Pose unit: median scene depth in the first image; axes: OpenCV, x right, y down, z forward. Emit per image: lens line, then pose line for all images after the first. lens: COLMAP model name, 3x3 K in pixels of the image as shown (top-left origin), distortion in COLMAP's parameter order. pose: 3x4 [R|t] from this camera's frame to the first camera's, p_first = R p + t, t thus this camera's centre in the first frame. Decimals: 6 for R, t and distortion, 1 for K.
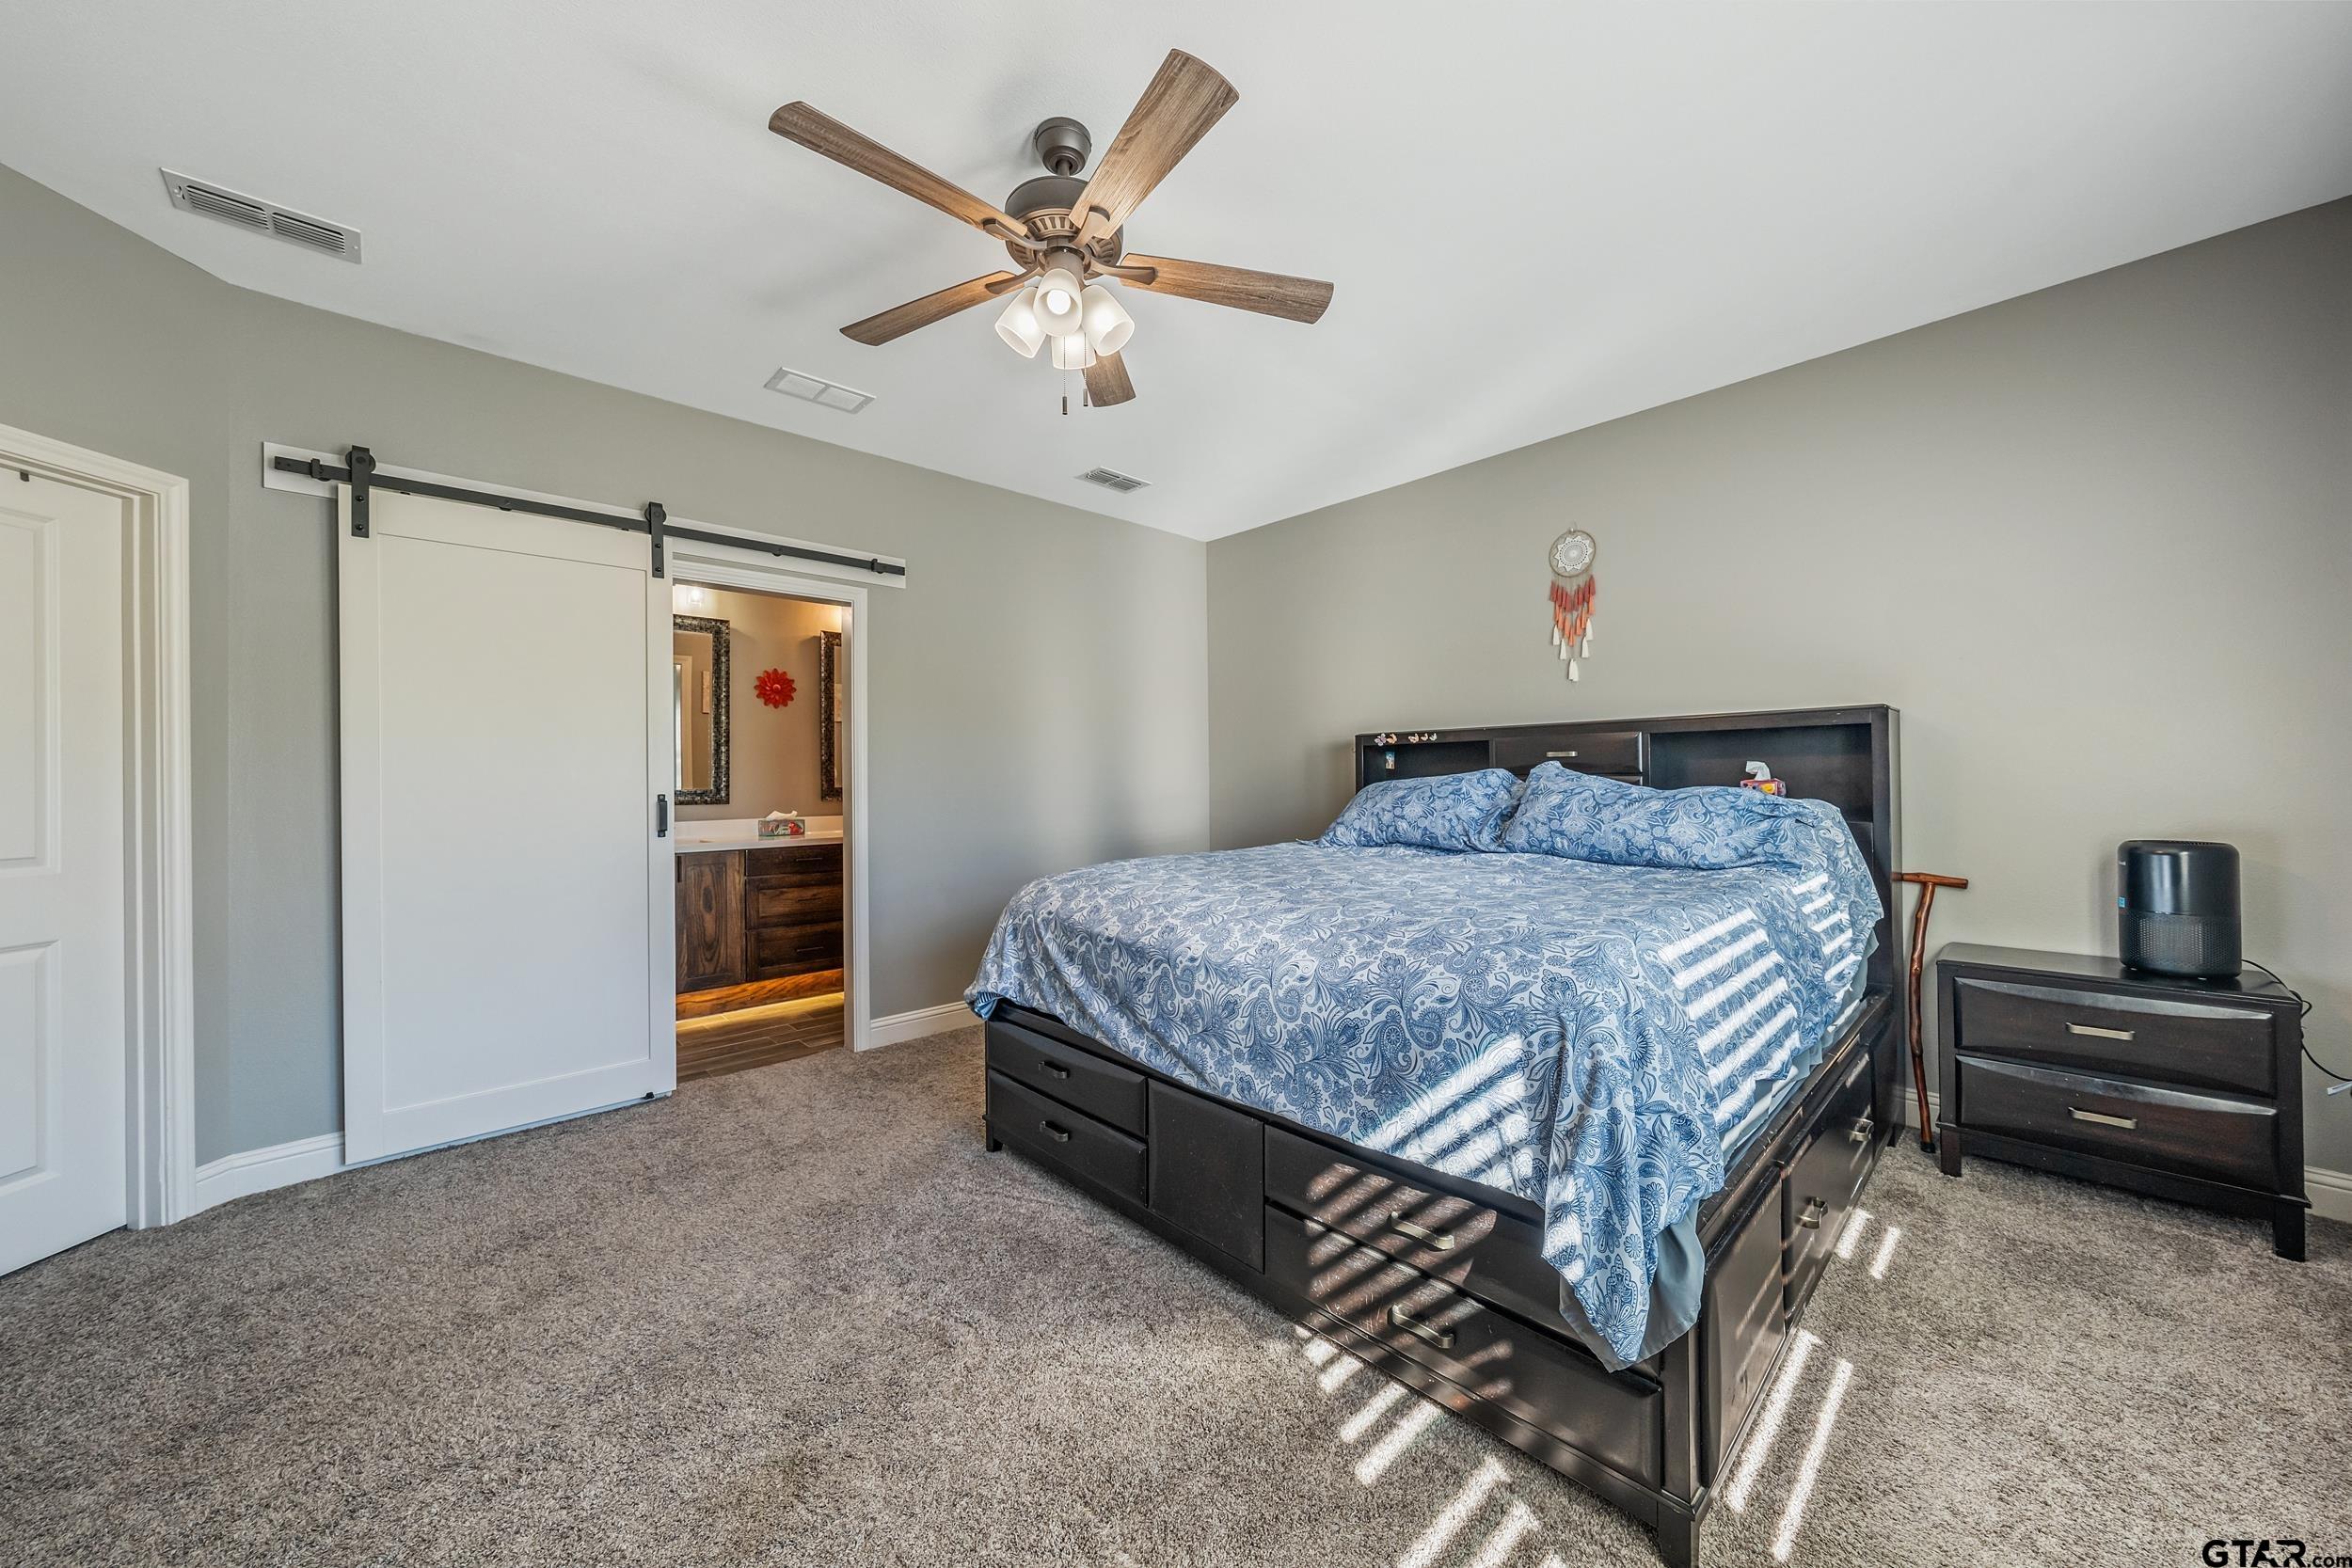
lens RADIAL K [[844.5, 0, 1174.2], [0, 844.5, 776.4], [0, 0, 1]] dist [-0.001944, -0.000112]
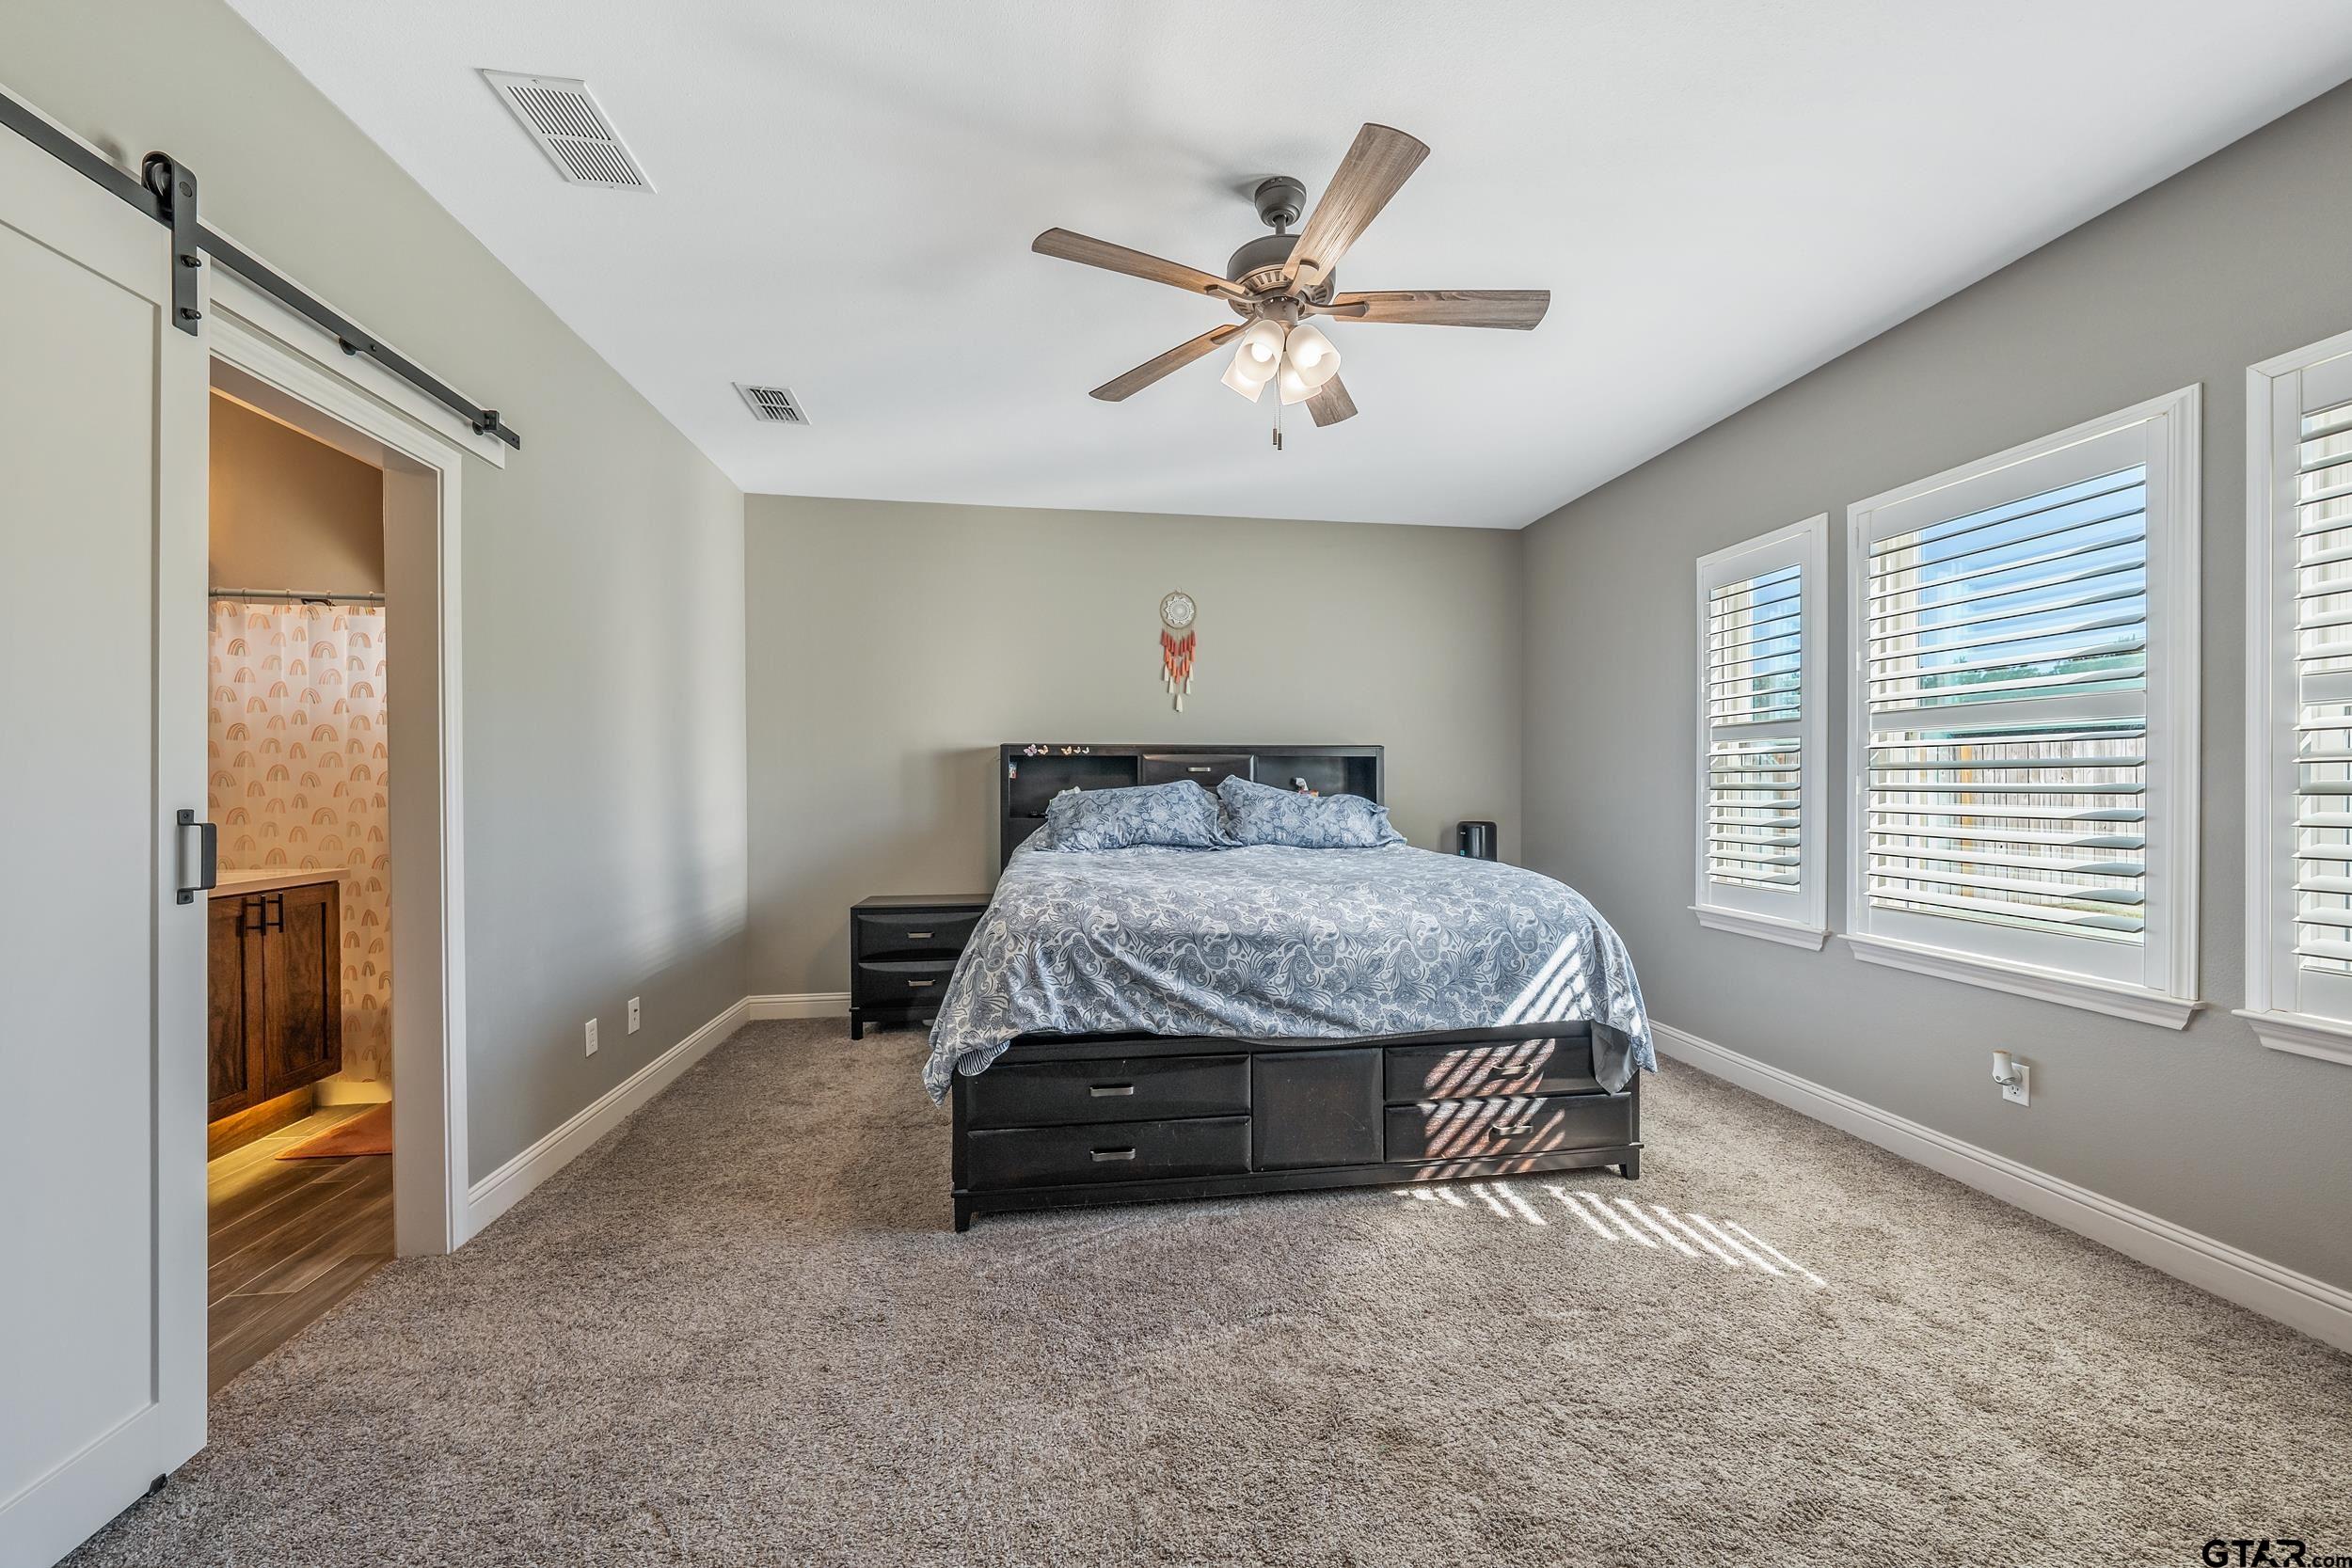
lens RADIAL K [[876.2, 0, 1205.6], [0, 876.2, 789.5], [0, 0, 1]] dist [-0.001325, -0.000071]
pose [[0.550818, 0.005966, 0.834604, -1.075098], [-0.008319, 0.999964, -0.001658, 0.010371], [-0.834584, -0.006030, 0.550848, 0.434358]]
